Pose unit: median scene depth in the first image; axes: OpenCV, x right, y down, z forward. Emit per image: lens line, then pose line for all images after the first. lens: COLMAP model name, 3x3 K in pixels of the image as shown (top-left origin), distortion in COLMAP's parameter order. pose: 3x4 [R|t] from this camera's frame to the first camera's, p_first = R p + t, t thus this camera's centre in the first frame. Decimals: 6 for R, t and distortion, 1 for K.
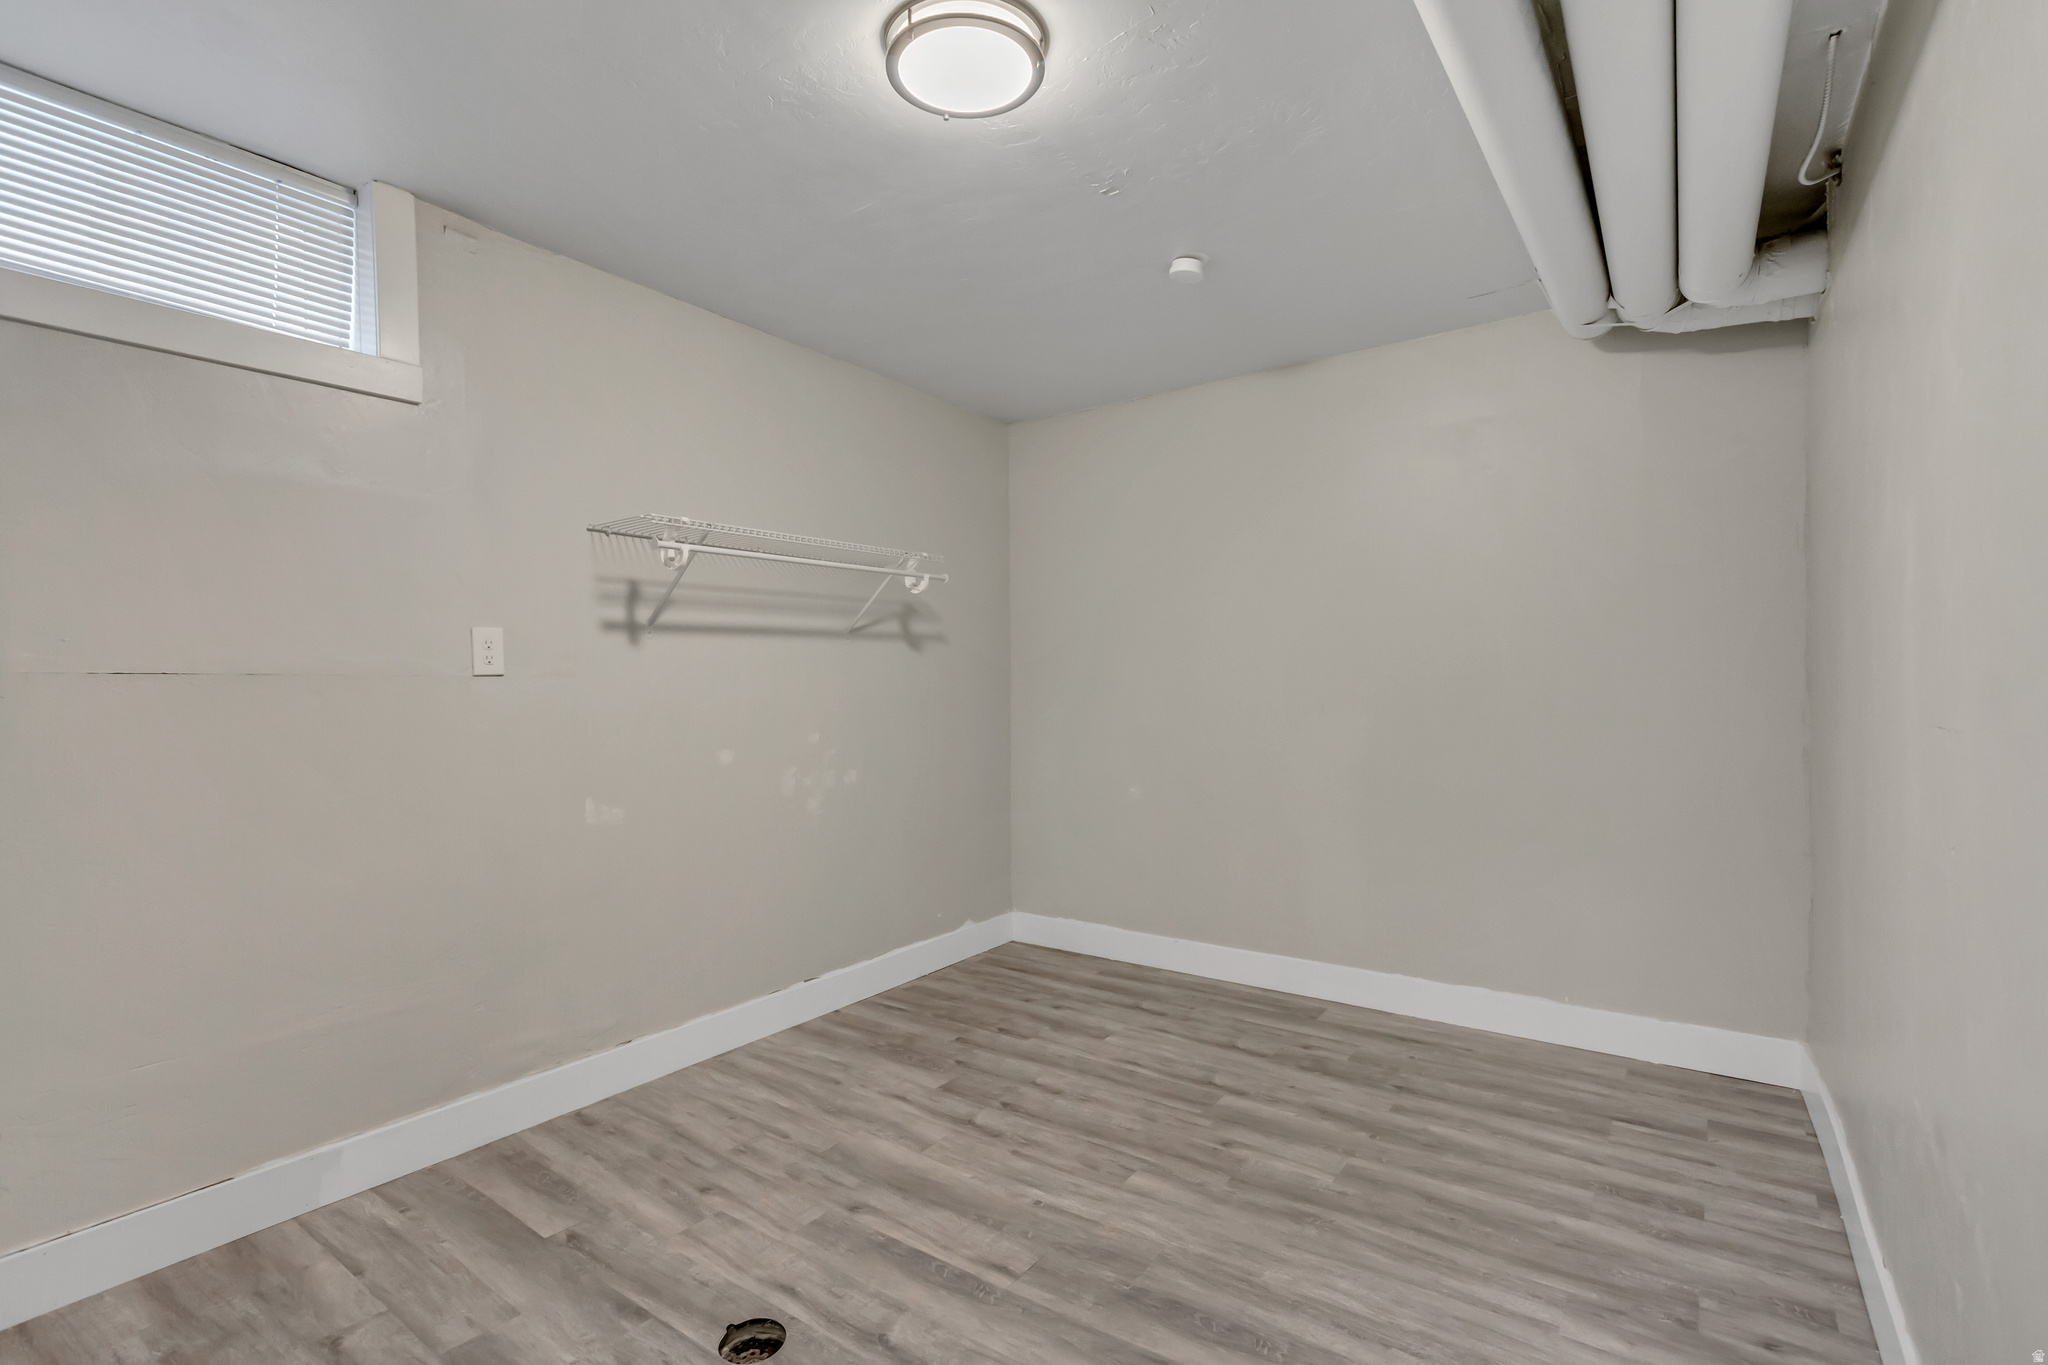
lens RADIAL K [[949.2, 0, 1021.2], [0, 949.2, 681.8], [0, 0, 1]] dist [-0.002202, -0.000040]
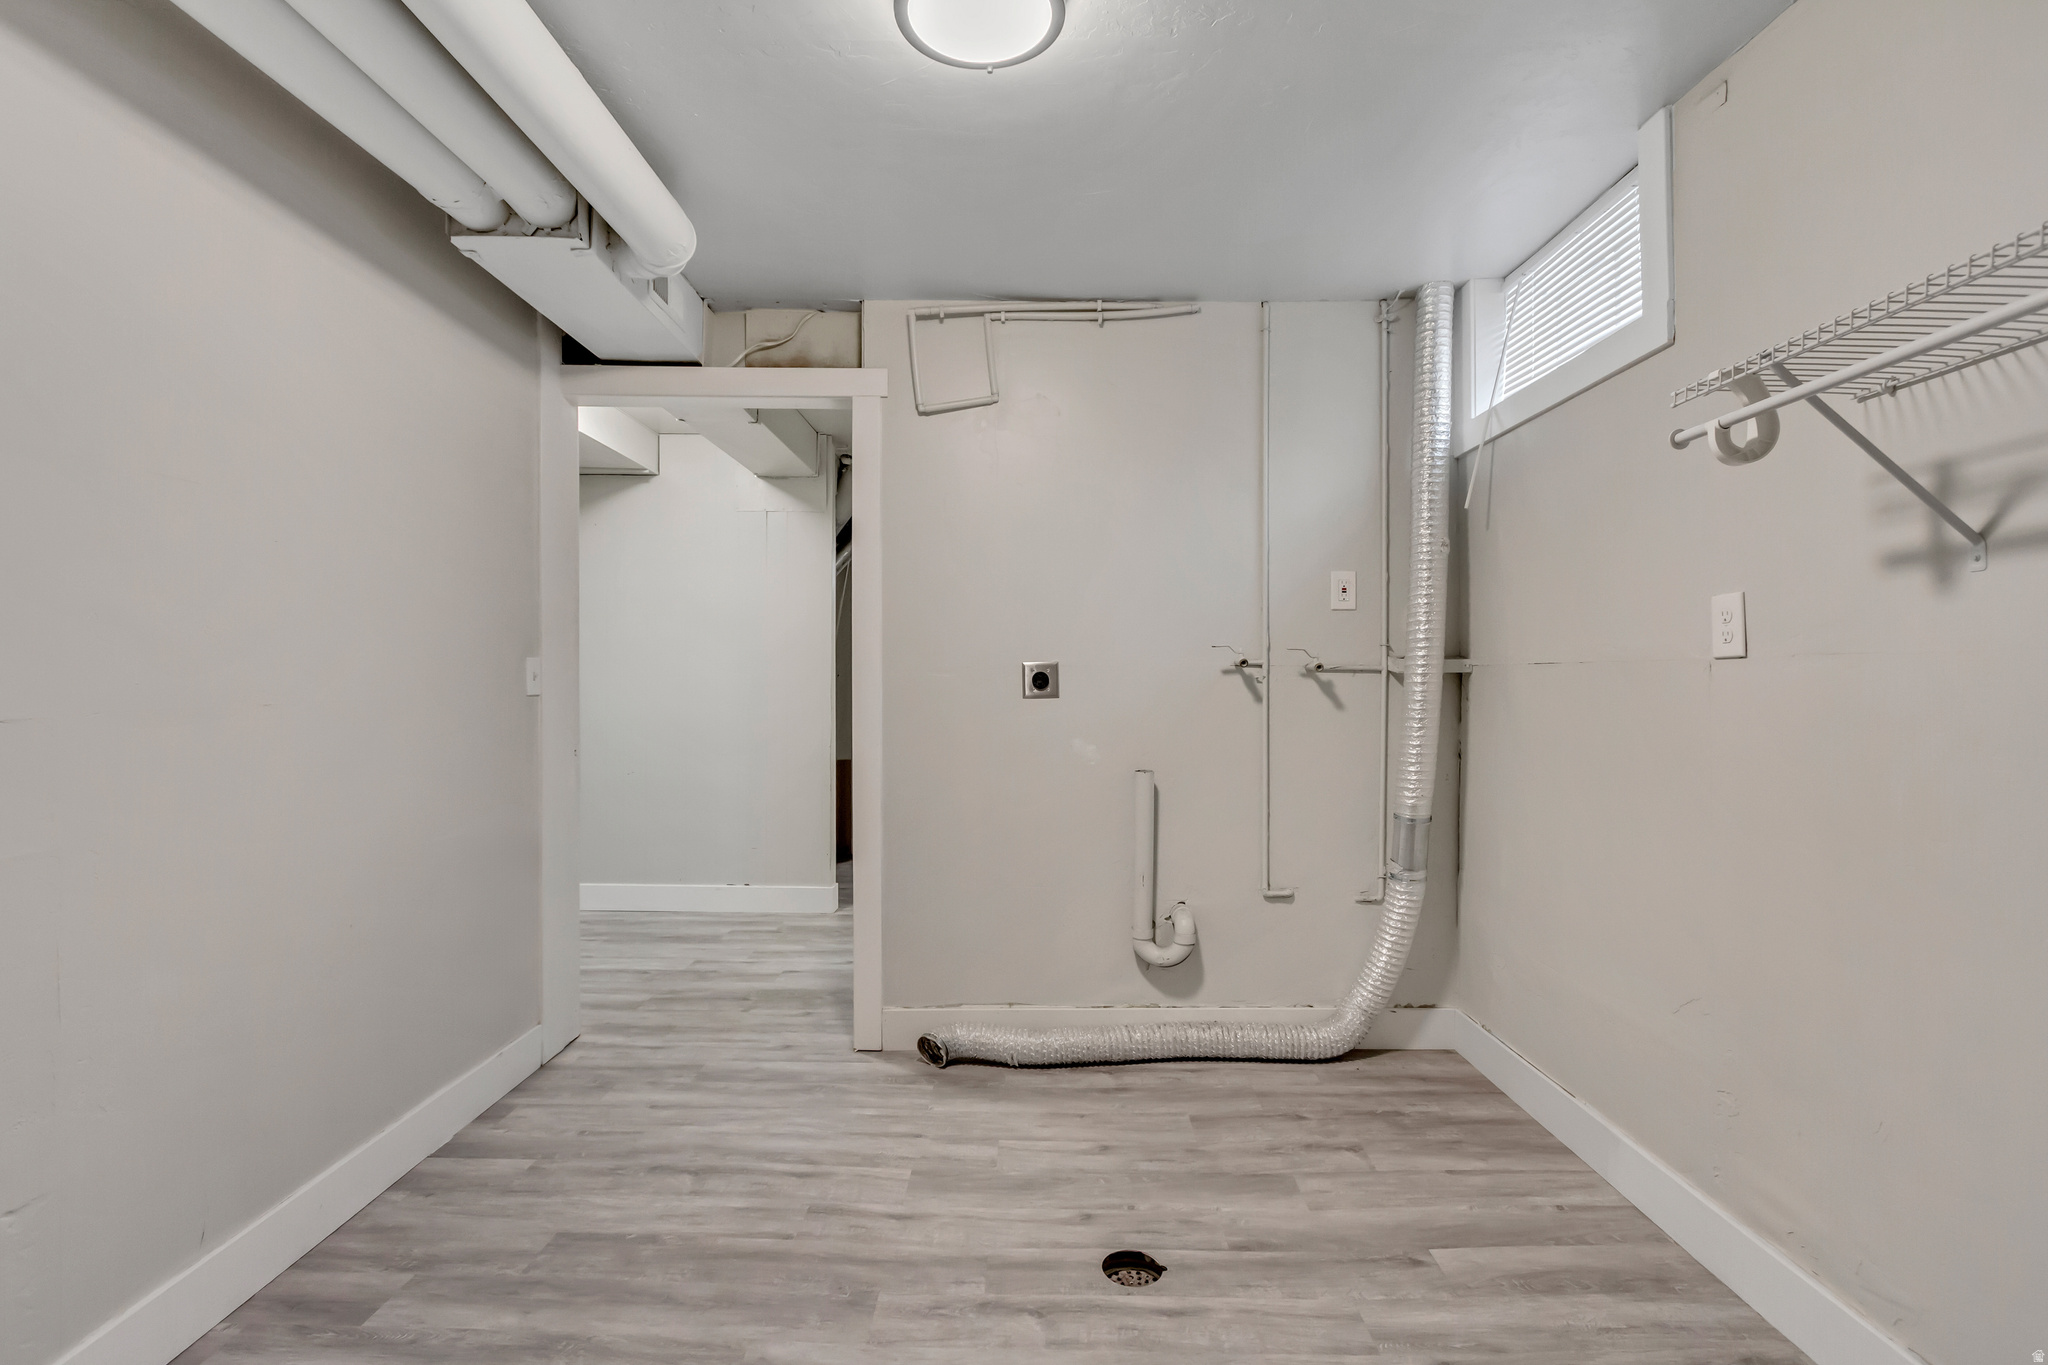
lens RADIAL K [[949.2, 0, 1024.0], [0, 949.2, 682.2], [0, 0, 1]] dist [-0.002202, -0.000040]
pose [[-0.818070, 0.007436, -0.575070, 0.378861], [0.006527, 0.999972, 0.003645, 0.007203], [0.575081, -0.000772, -0.818096, 1.546666]]
